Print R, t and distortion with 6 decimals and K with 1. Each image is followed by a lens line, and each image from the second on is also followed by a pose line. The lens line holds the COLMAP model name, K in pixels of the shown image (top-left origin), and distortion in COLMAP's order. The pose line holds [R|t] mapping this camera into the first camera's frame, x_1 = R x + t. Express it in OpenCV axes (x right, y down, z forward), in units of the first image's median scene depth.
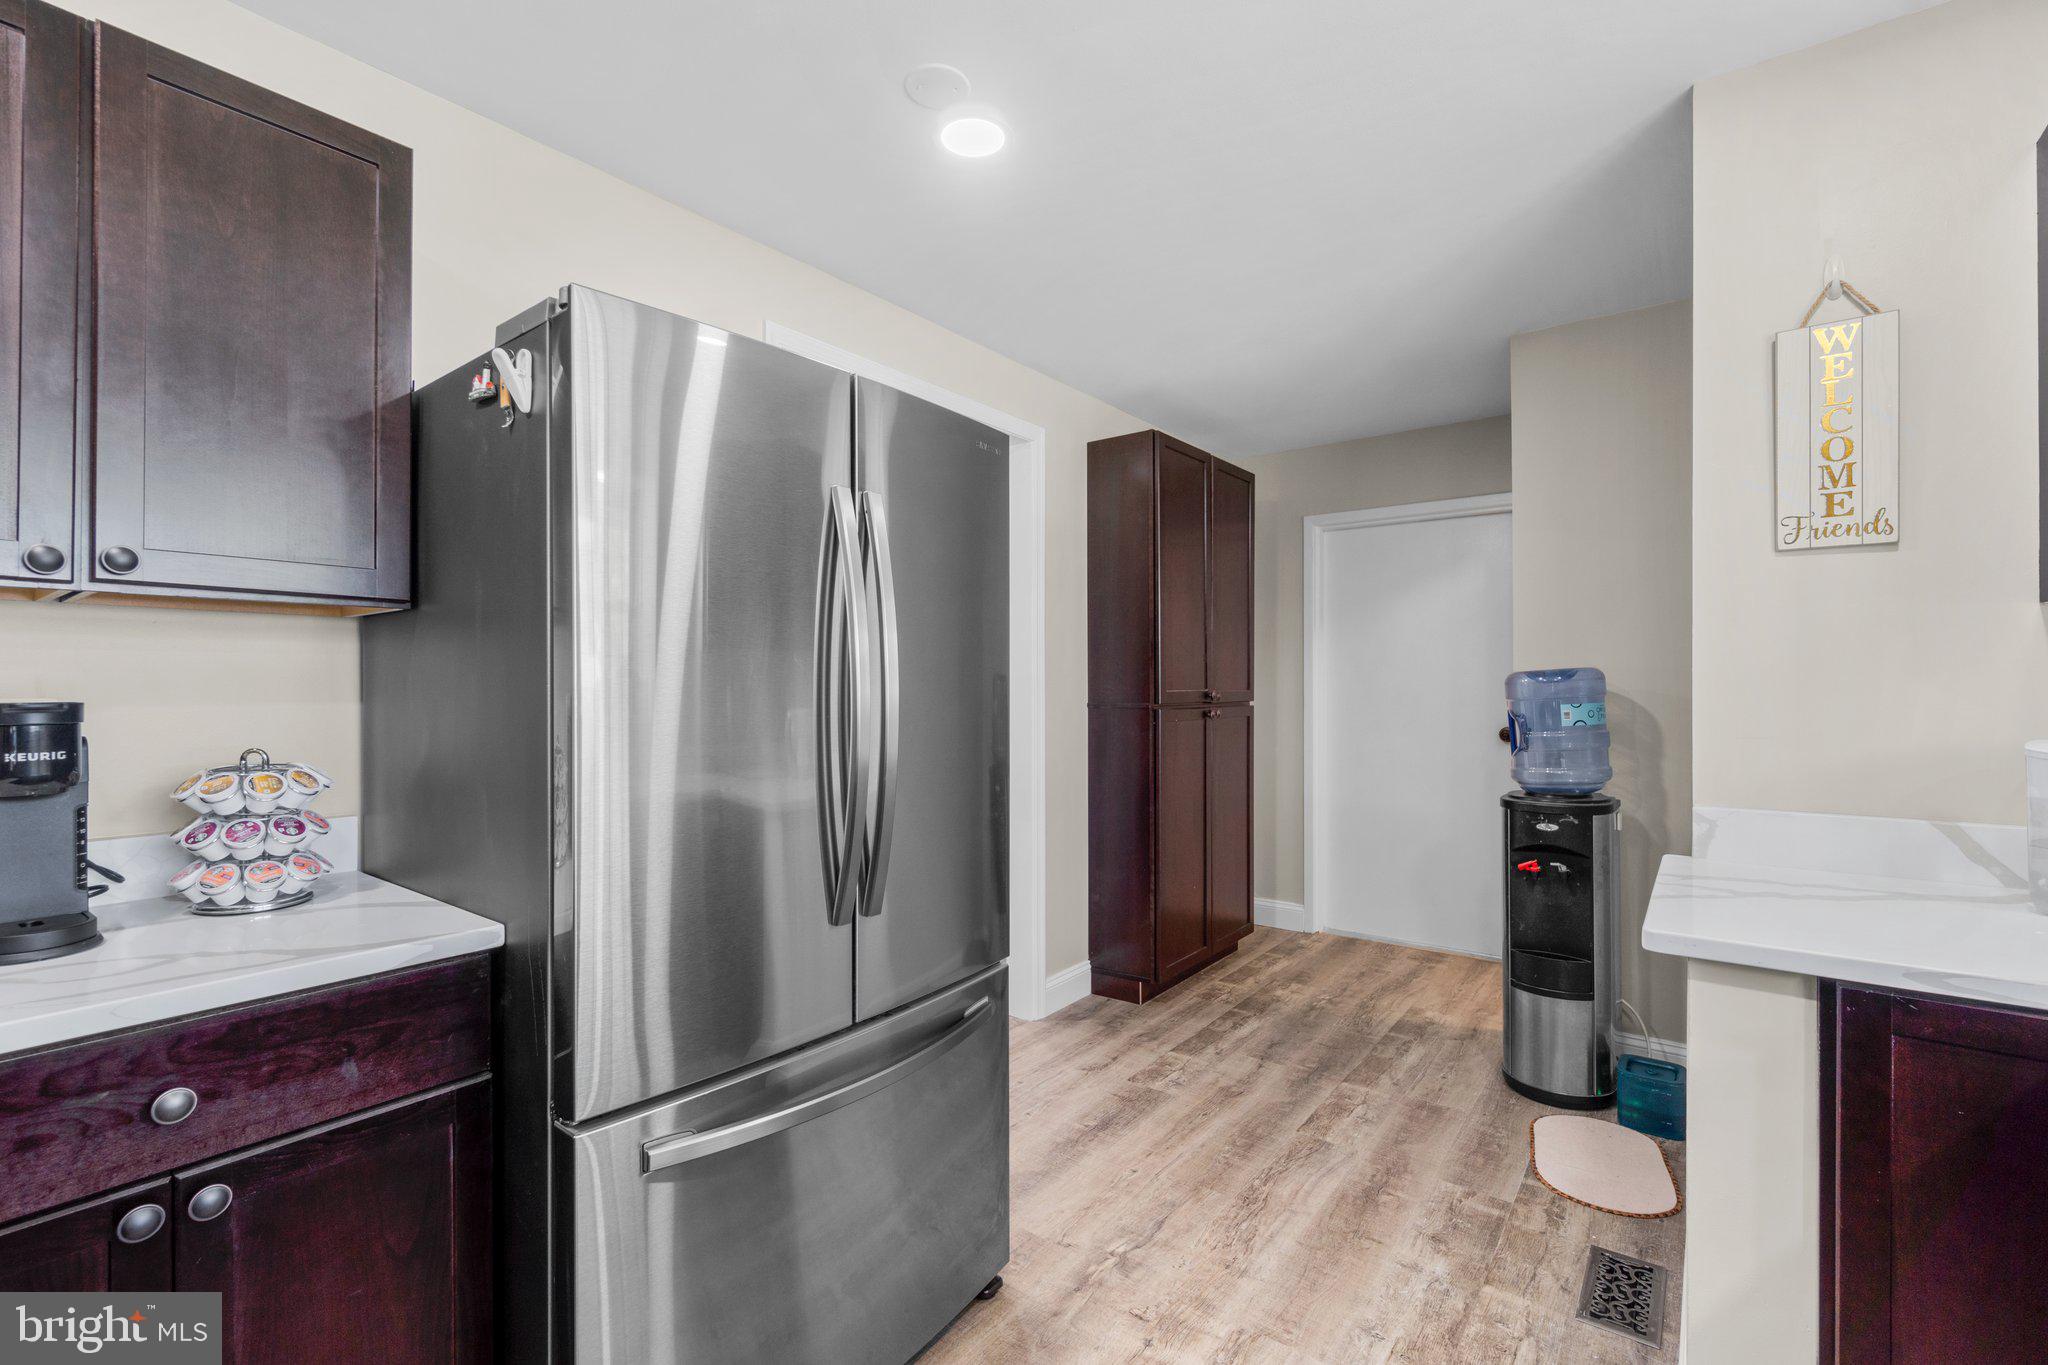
lens RADIAL K [[882.3, 0, 1021.2], [0, 882.3, 671.3], [0, 0, 1]] dist [-0.000430, 0.000033]
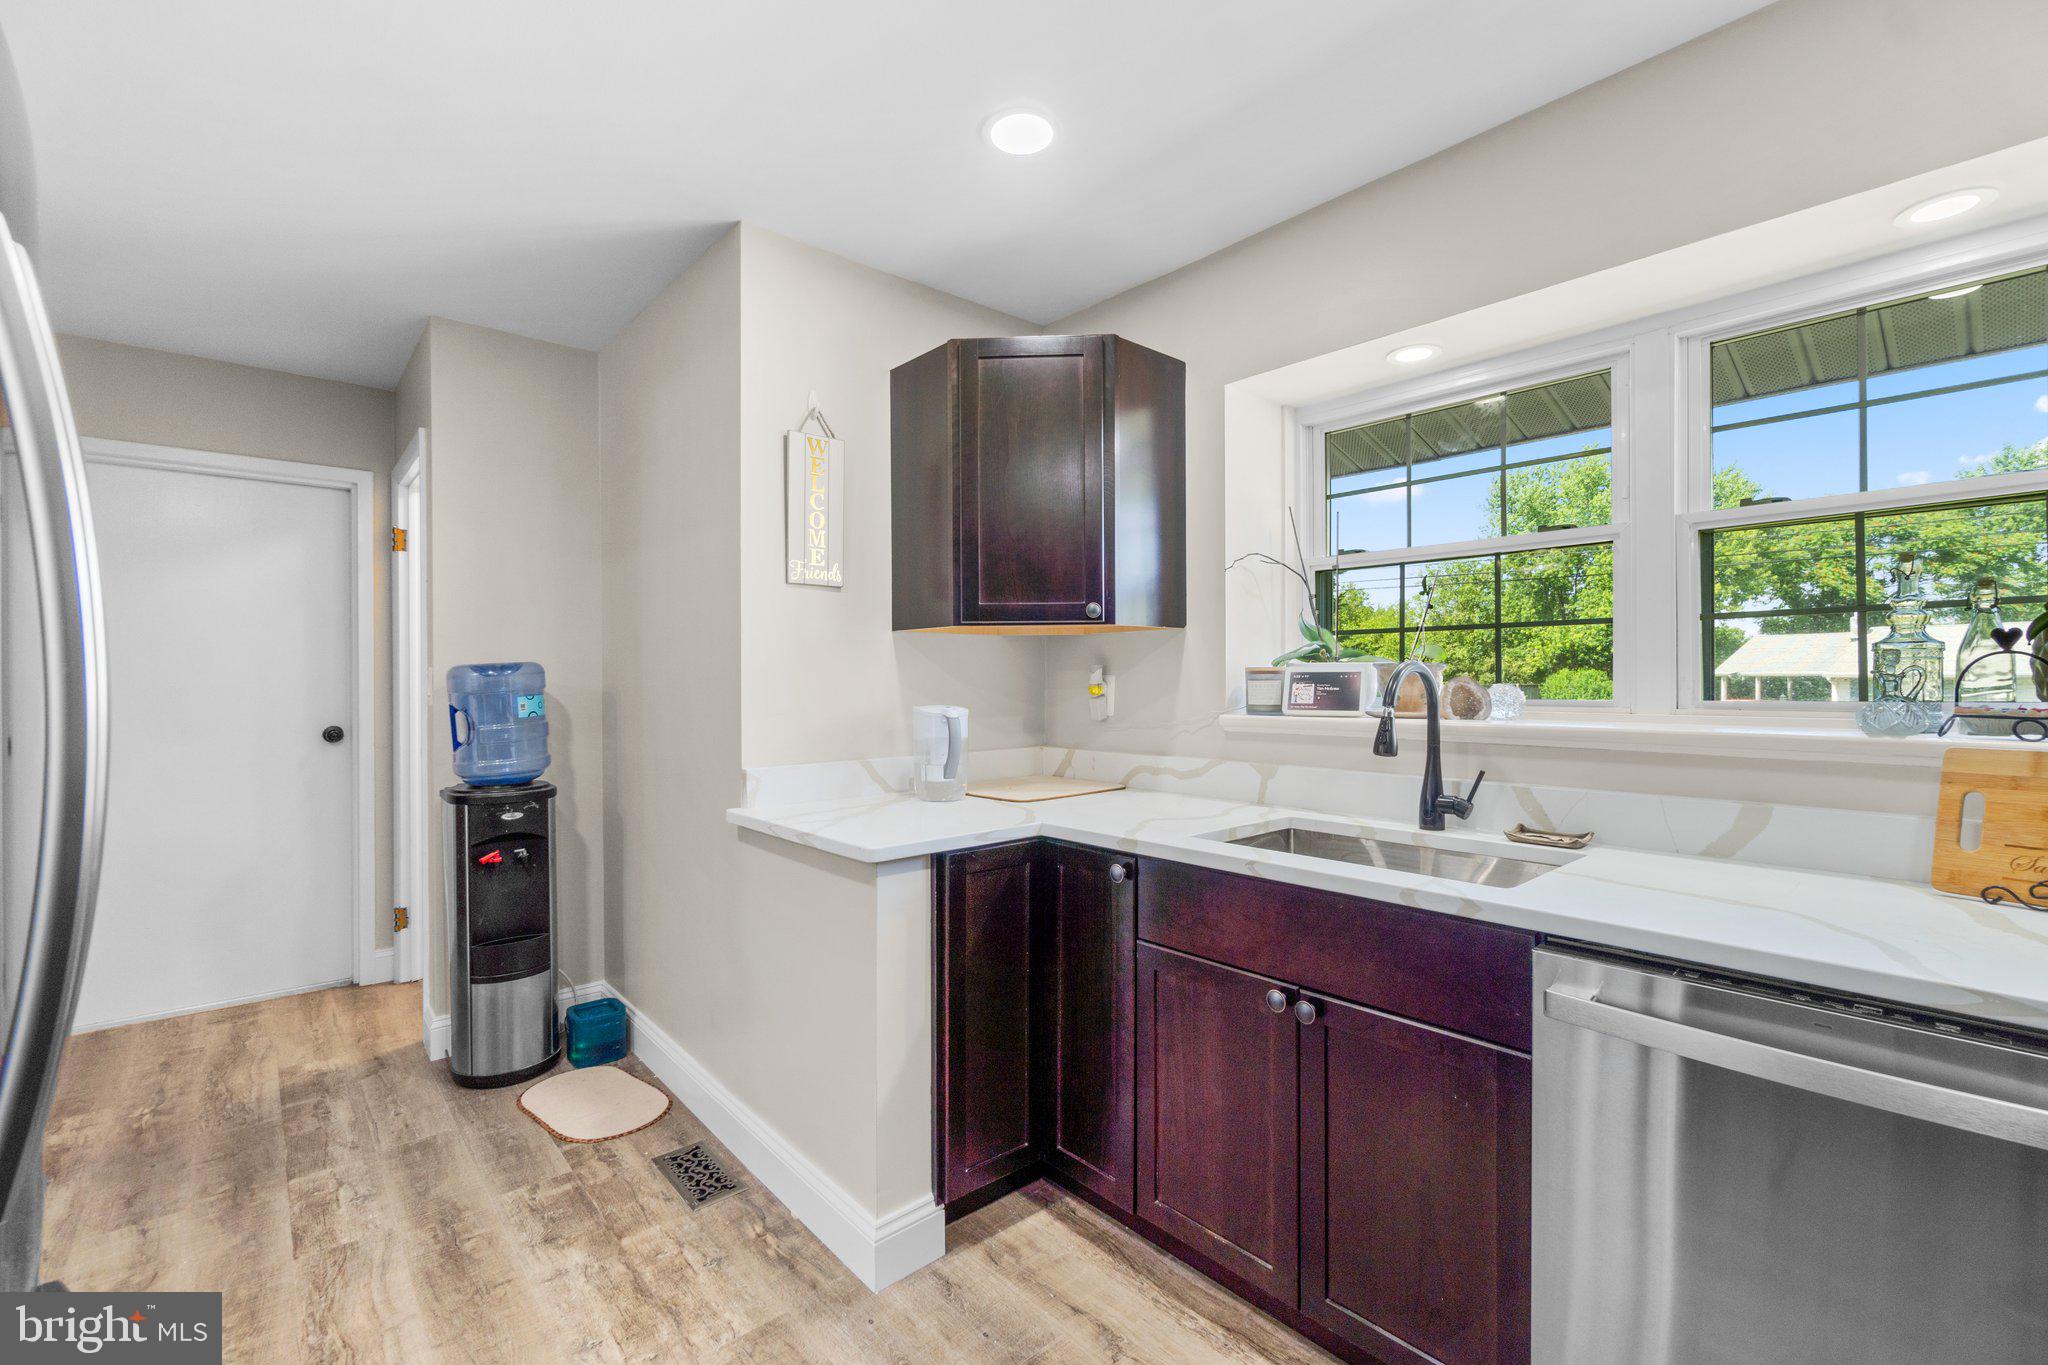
lens RADIAL K [[863.5, 0, 1005.9], [0, 863.5, 669.6], [0, 0, 1]] dist [-0.000855, -0.000201]
pose [[0.213261, 0.012323, 0.976917, -0.274480], [-0.012817, 0.999870, -0.009815, 0.008240], [-0.976911, -0.010428, 0.213391, 0.227361]]
